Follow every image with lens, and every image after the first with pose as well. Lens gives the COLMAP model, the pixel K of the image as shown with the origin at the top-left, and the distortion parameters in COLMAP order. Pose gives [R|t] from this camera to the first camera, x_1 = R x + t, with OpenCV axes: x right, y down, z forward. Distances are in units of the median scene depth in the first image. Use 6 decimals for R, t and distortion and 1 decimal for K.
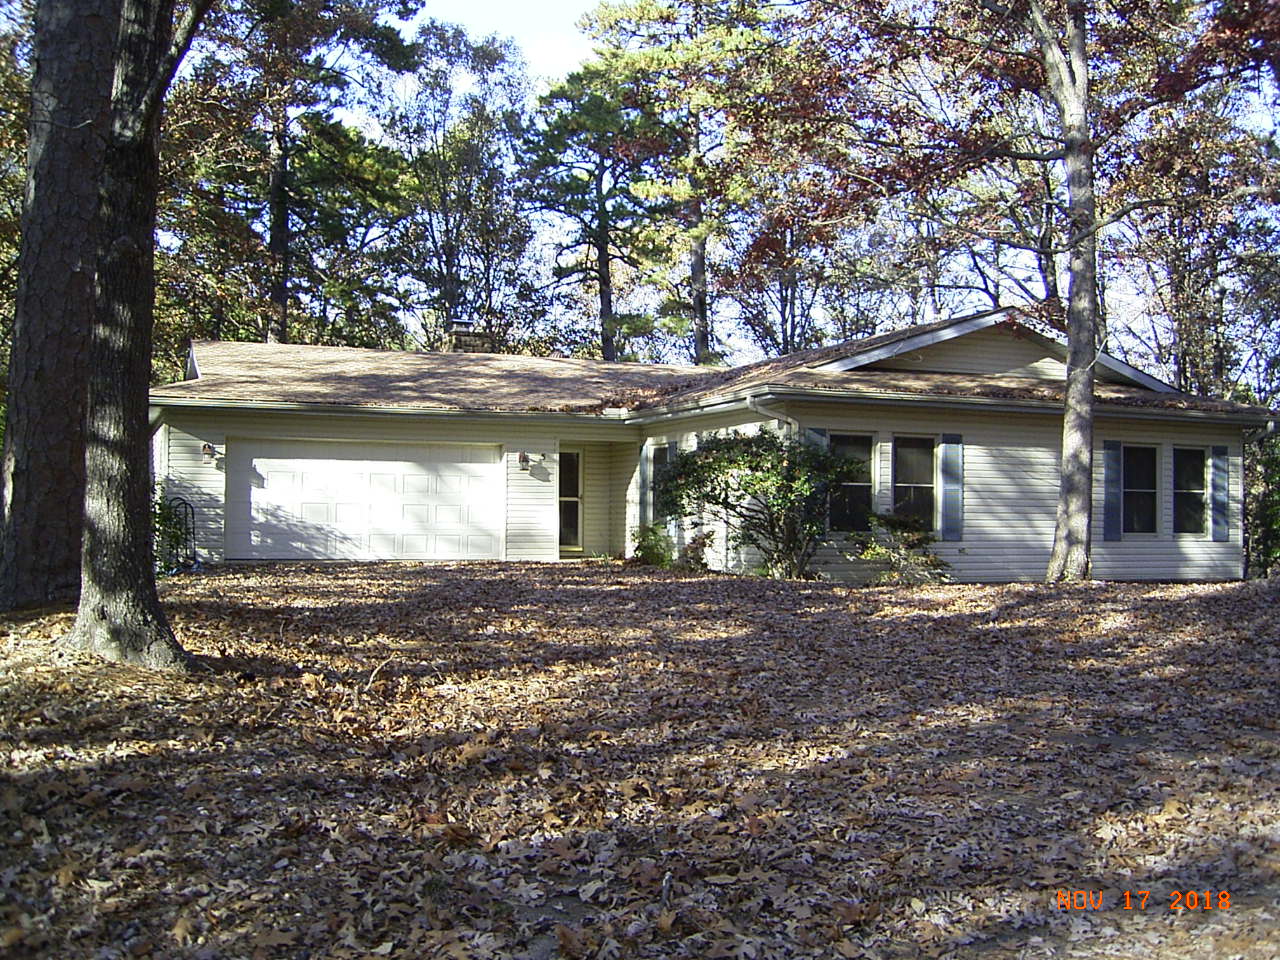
lens RADIAL K [[1379.0, 0, 639.8], [0, 1379.0, 479.7], [0, 0, 1]] dist [0.004584, 0.000000]
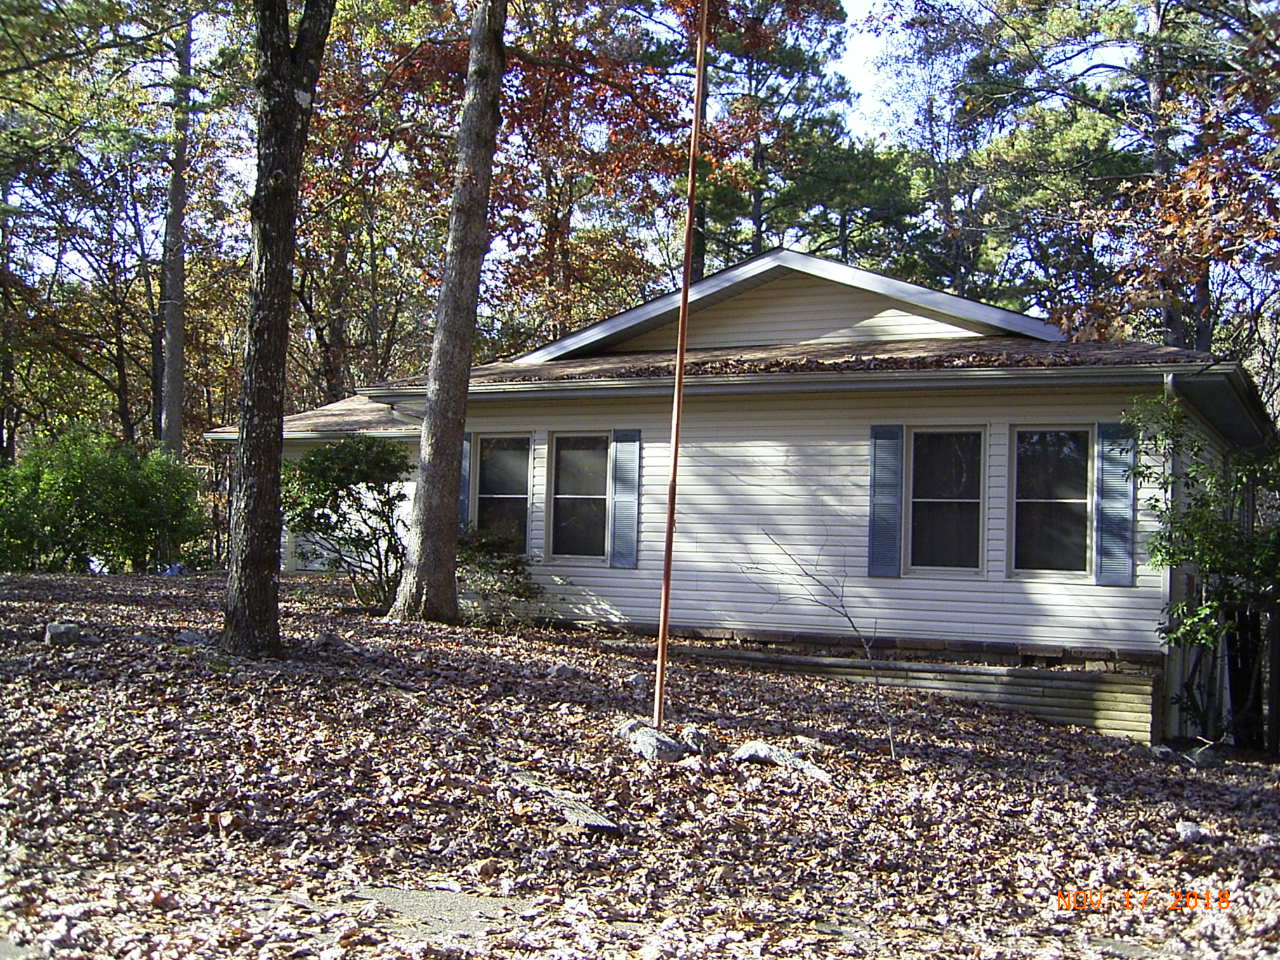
lens RADIAL K [[1379.0, 0, 639.9], [0, 1379.0, 481.4], [0, 0, 1]] dist [0.004584, 0.000000]
pose [[0.632205, -0.027080, -0.774327, 0.799838], [0.004377, 0.999498, -0.031382, 0.019634], [0.774788, 0.016451, 0.632006, 0.507834]]
